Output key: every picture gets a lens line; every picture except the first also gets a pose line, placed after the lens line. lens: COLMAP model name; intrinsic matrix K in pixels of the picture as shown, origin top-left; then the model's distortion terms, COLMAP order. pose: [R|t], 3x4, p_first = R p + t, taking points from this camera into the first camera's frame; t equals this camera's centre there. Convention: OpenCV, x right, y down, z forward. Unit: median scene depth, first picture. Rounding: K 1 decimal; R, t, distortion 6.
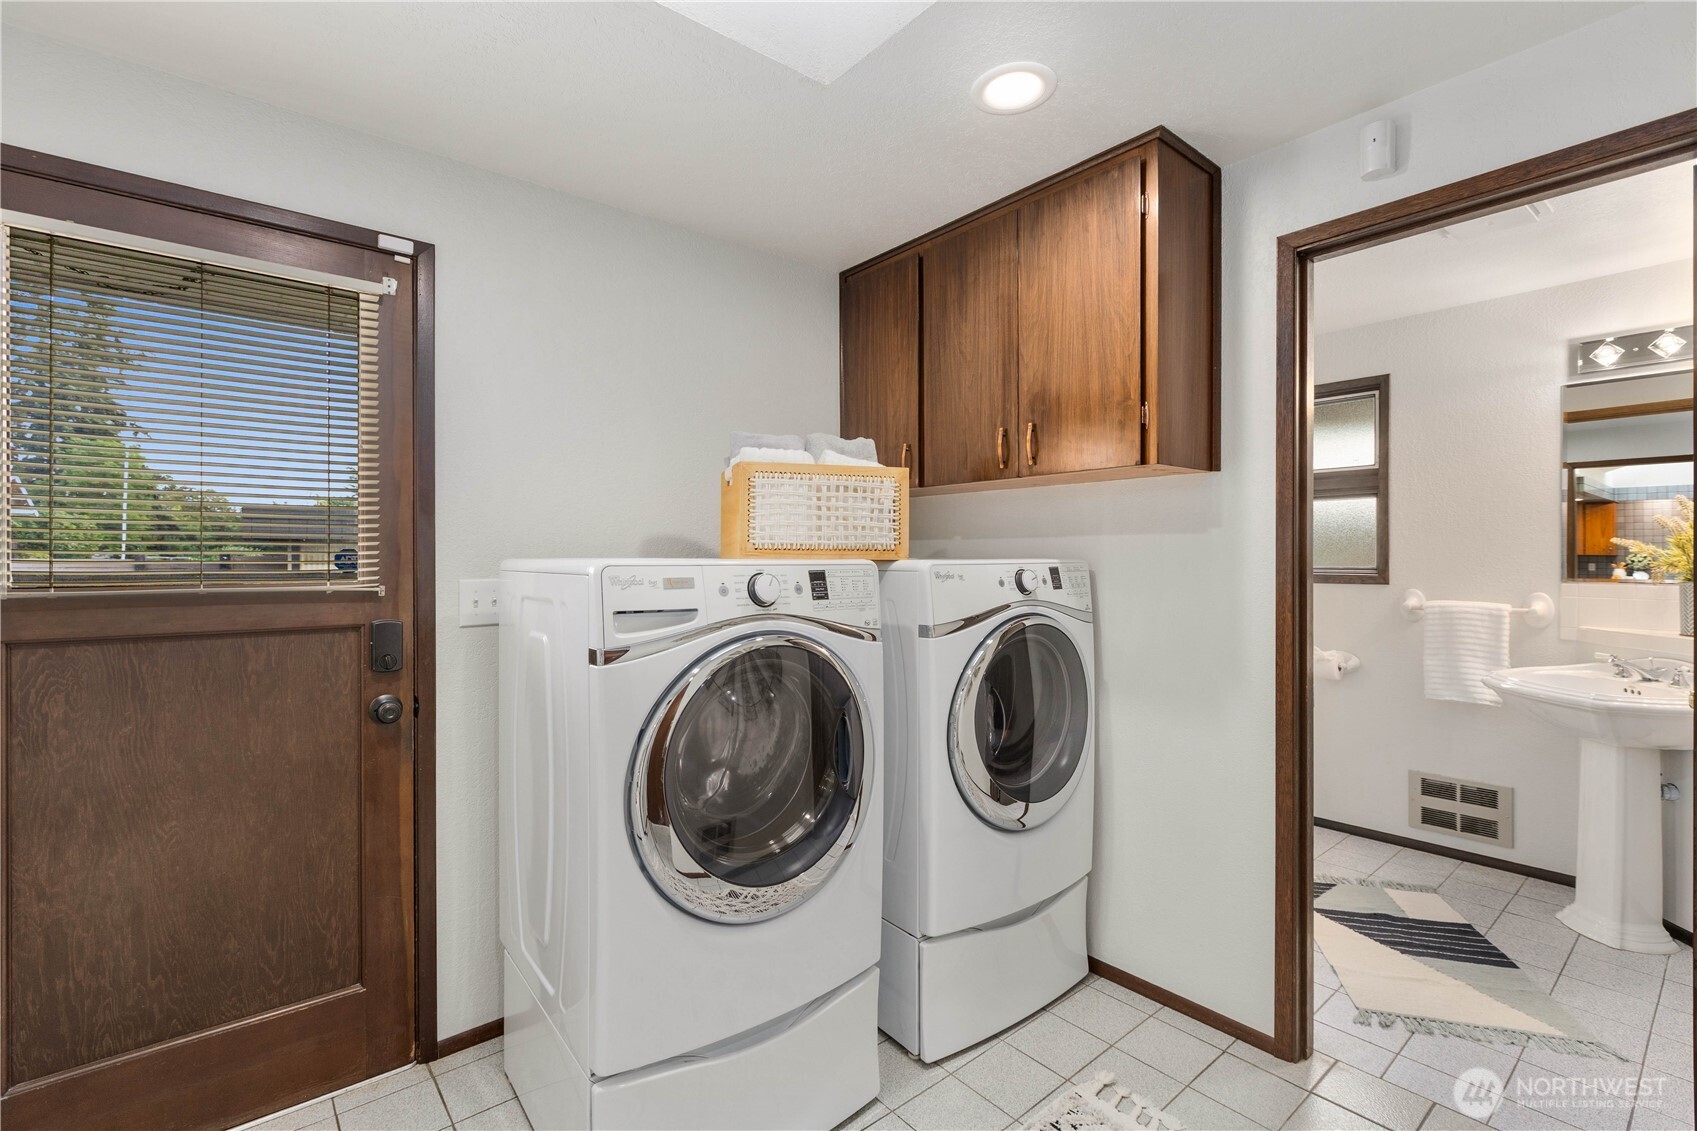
lens RADIAL K [[751.5, 0, 853.3], [0, 751.5, 556.8], [0, 0, 1]] dist [-0.005880, 0.002028]
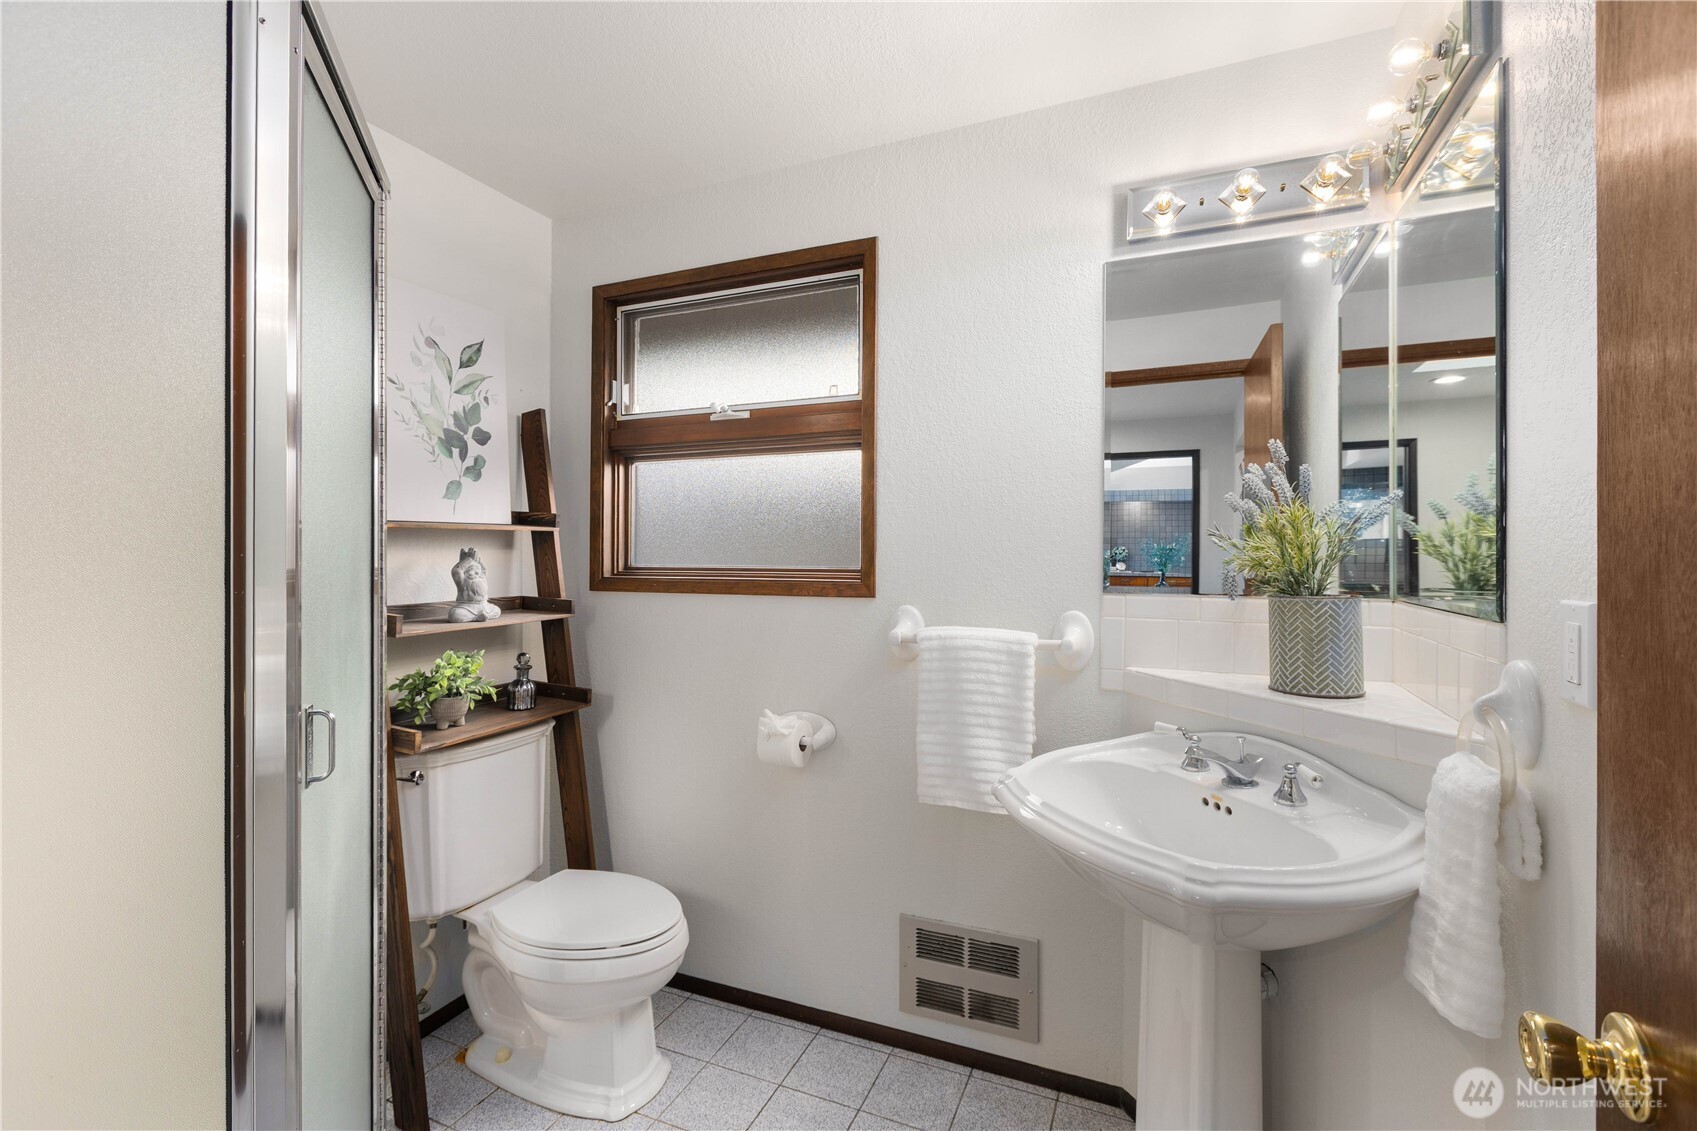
lens RADIAL K [[751.5, 0, 842.0], [0, 751.5, 560.5], [0, 0, 1]] dist [-0.005880, 0.002028]
pose [[0.891932, -0.006688, 0.452120, 0.465161], [0.000792, 0.999912, 0.013228, -0.000118], [-0.452168, -0.011441, 0.891859, 0.532396]]
